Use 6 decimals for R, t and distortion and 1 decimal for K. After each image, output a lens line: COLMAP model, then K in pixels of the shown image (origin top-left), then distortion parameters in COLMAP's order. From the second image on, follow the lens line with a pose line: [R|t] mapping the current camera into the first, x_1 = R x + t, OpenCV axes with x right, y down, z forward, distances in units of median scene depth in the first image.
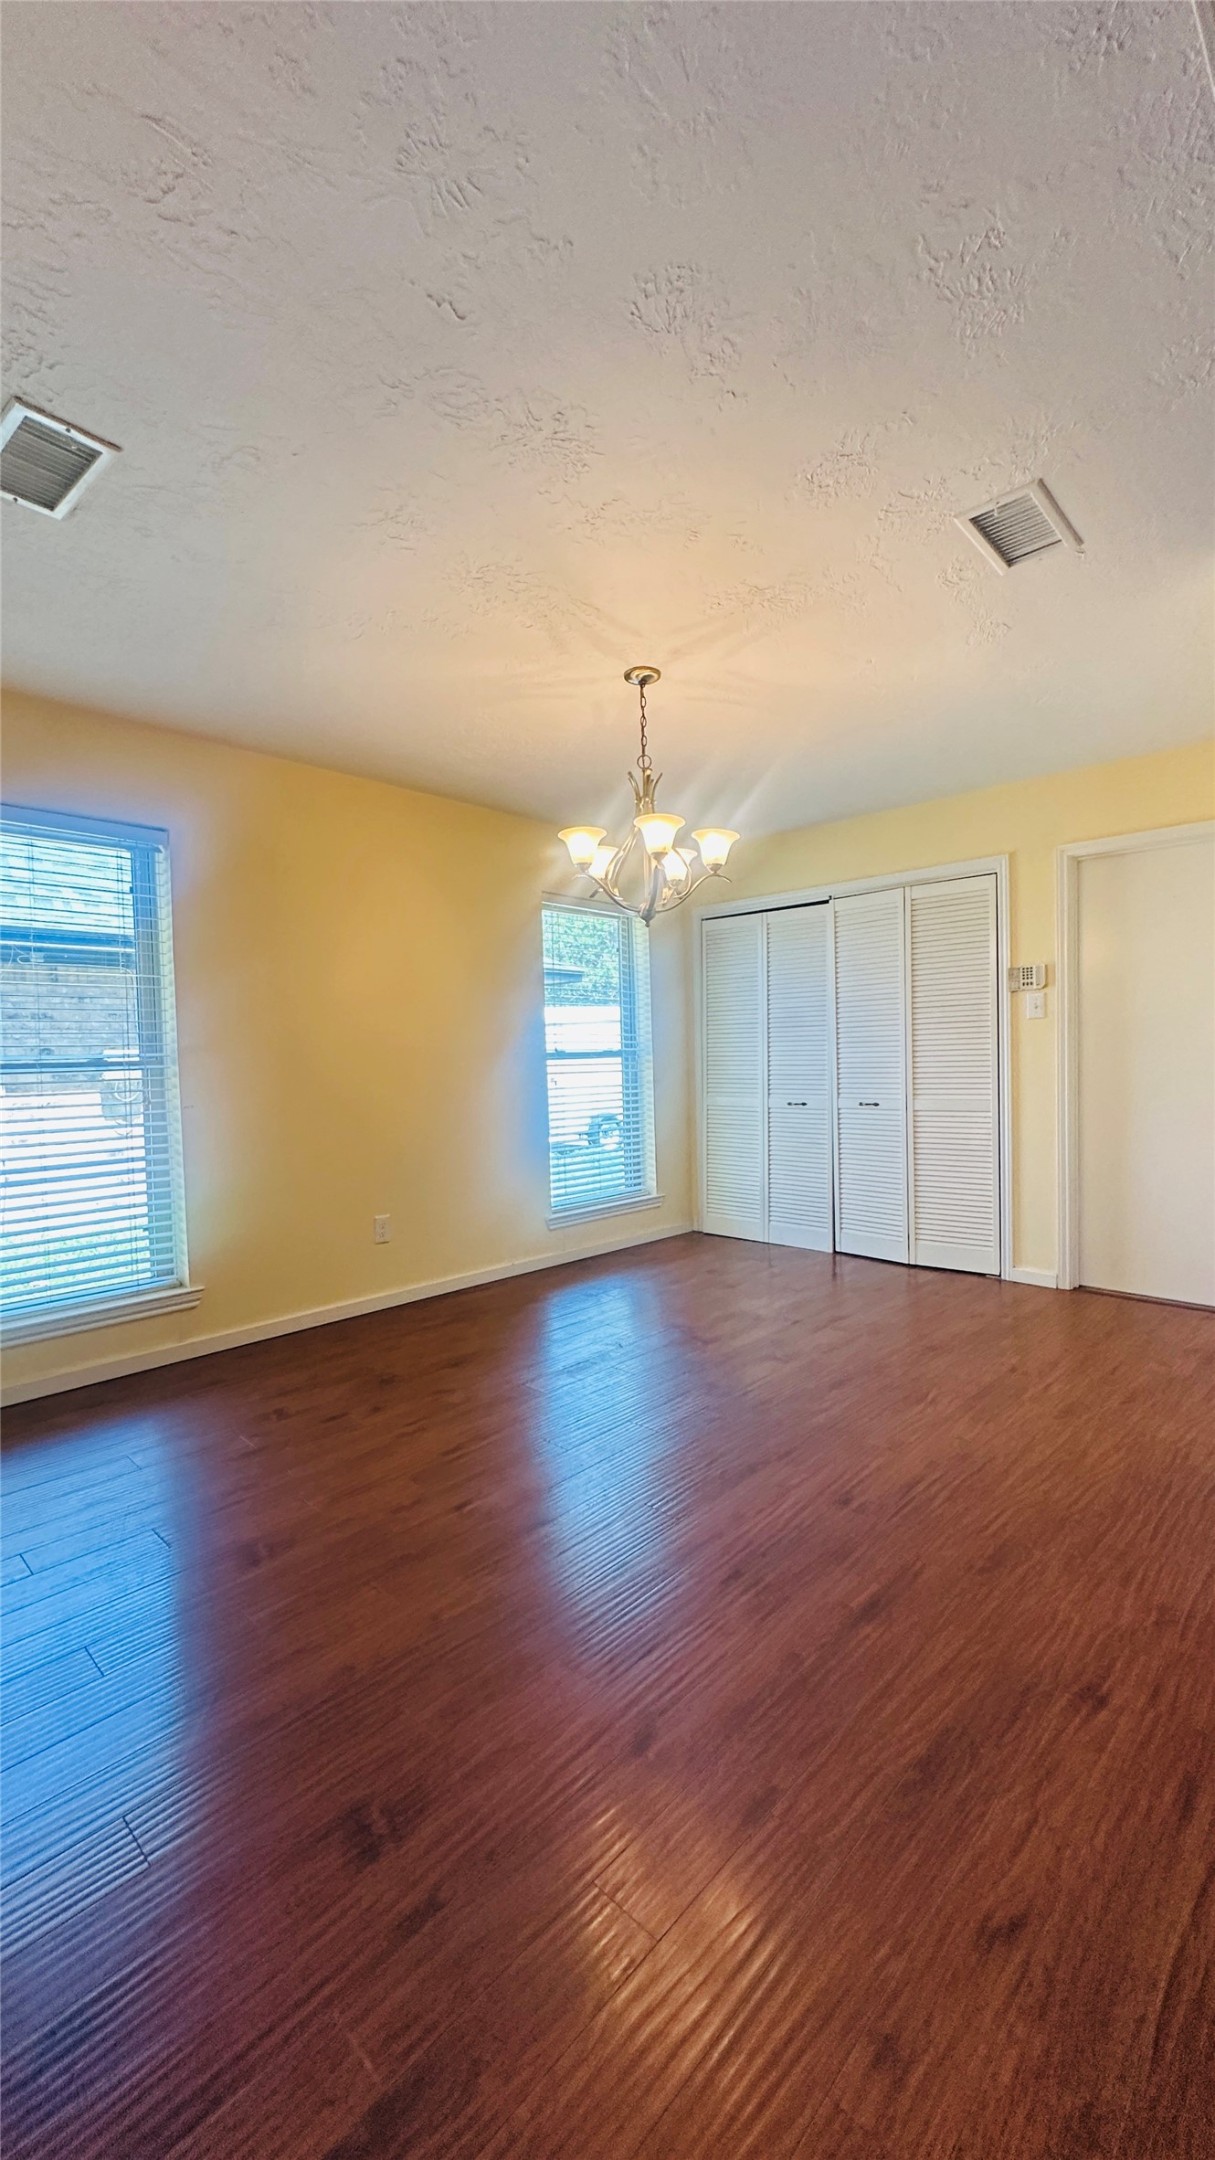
lens RADIAL K [[858.7, 0, 612.4], [0, 858.7, 1078.3], [0, 0, 1]] dist [-0.003357, 0.000779]
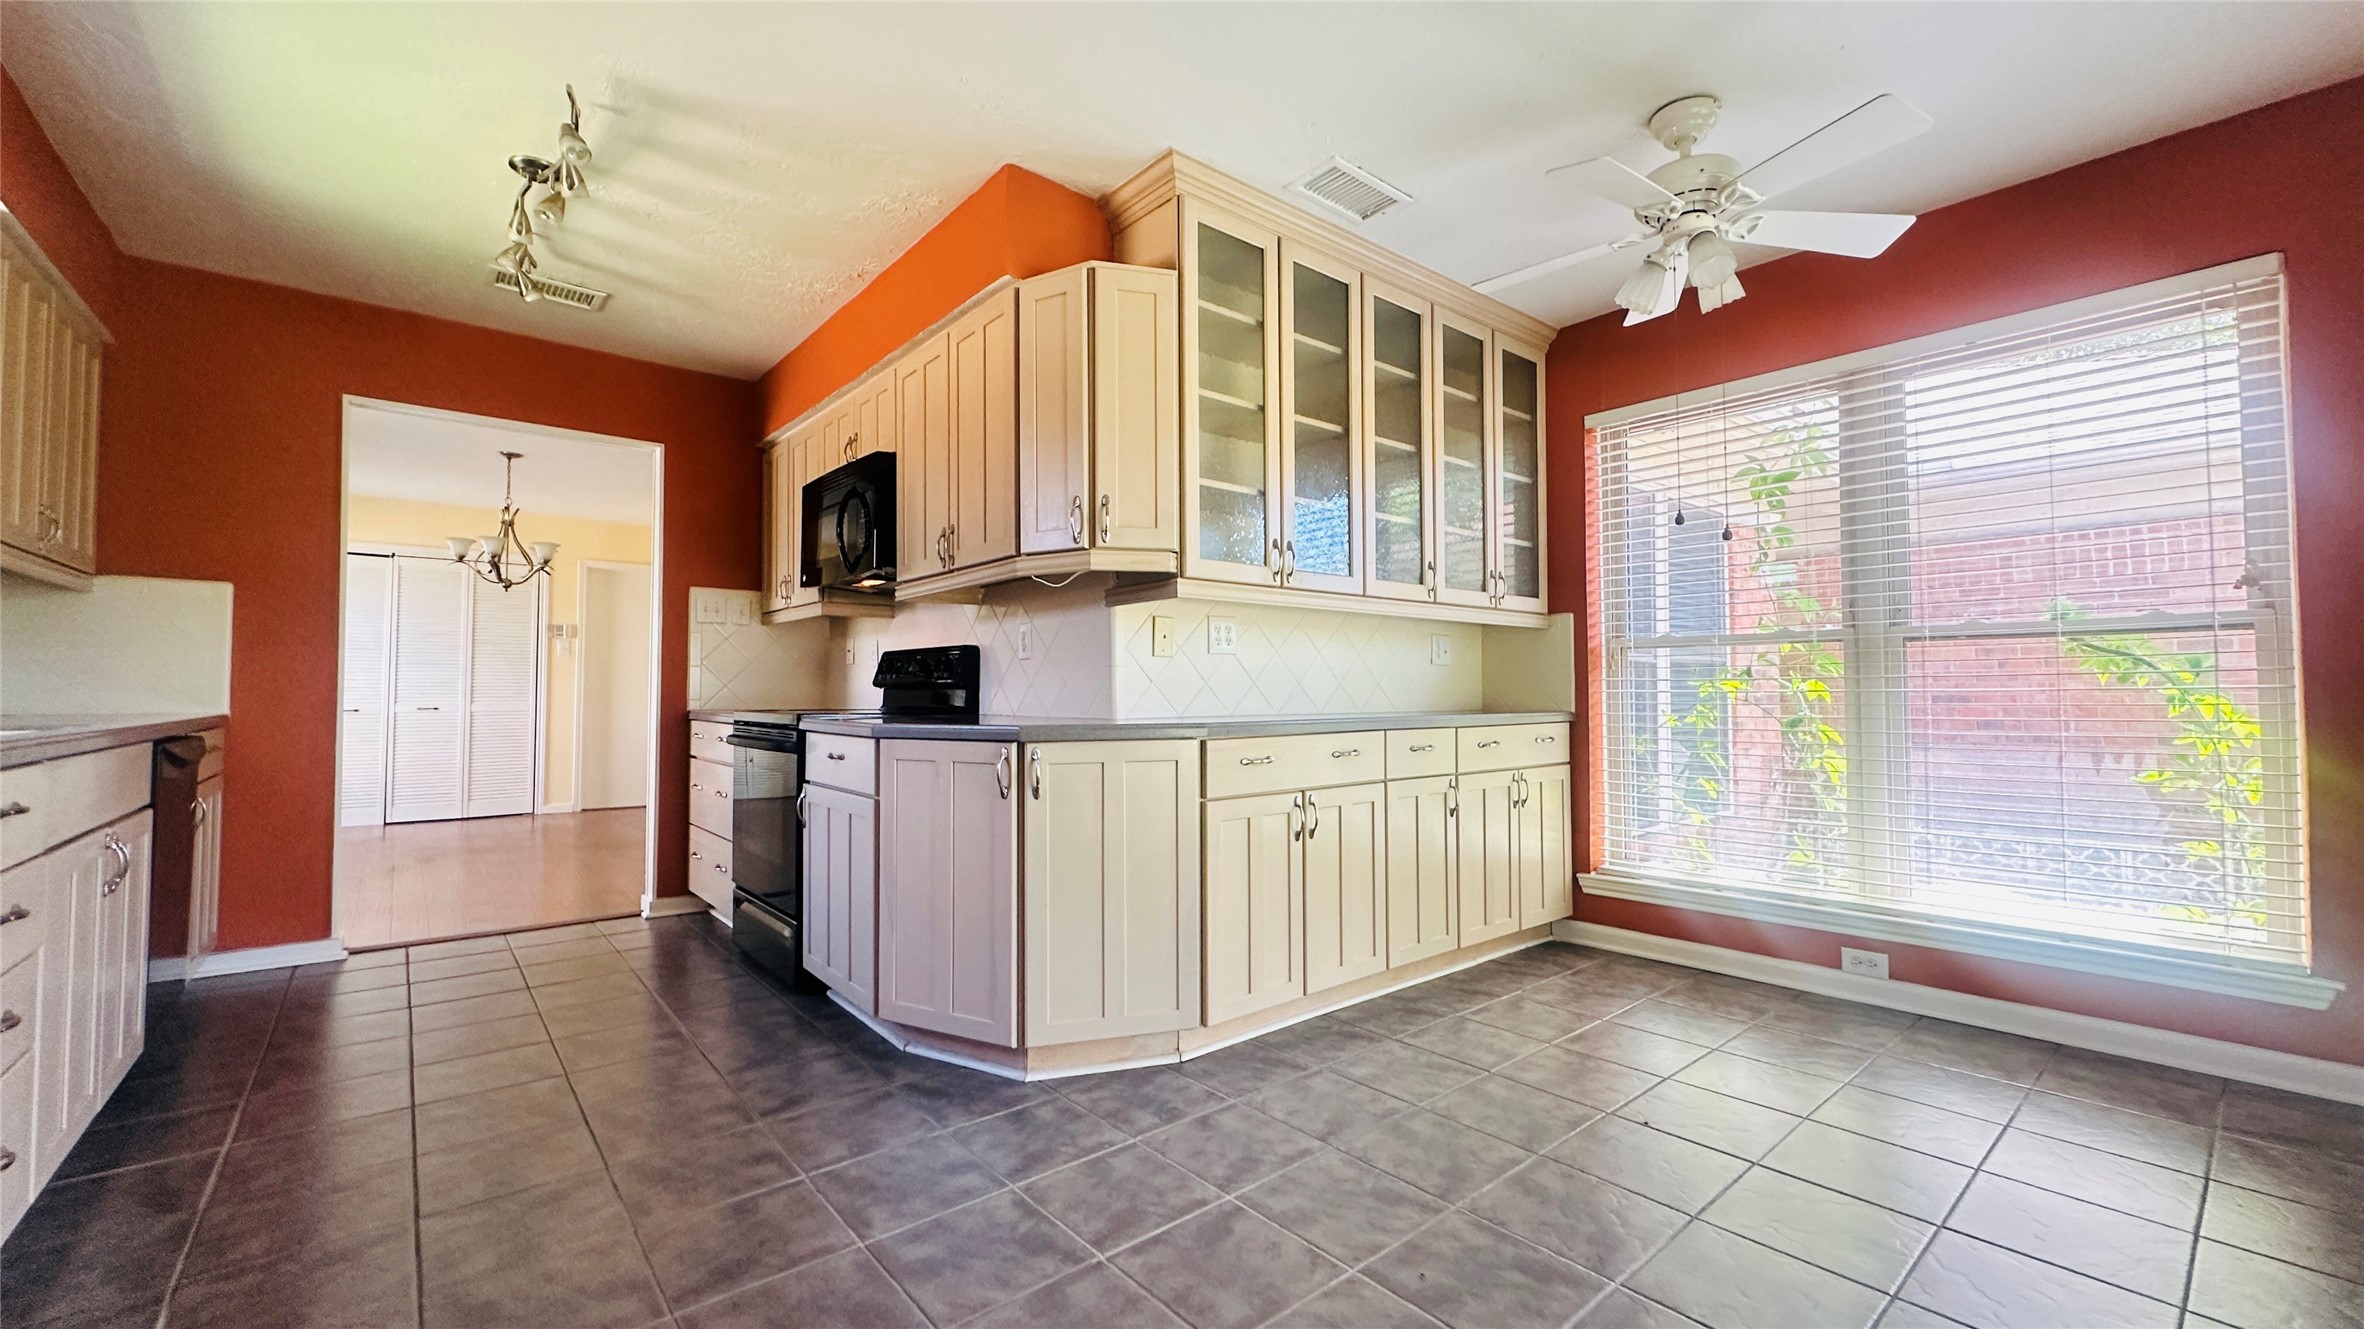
lens RADIAL K [[939.8, 0, 1184.2], [0, 939.8, 659.9], [0, 0, 1]] dist [-0.003357, 0.000779]
pose [[0.110015, 0.058890, 0.992184, -1.229923], [0.026560, 0.997712, -0.062164, 0.088552], [-0.993575, 0.033192, 0.108199, -0.434788]]
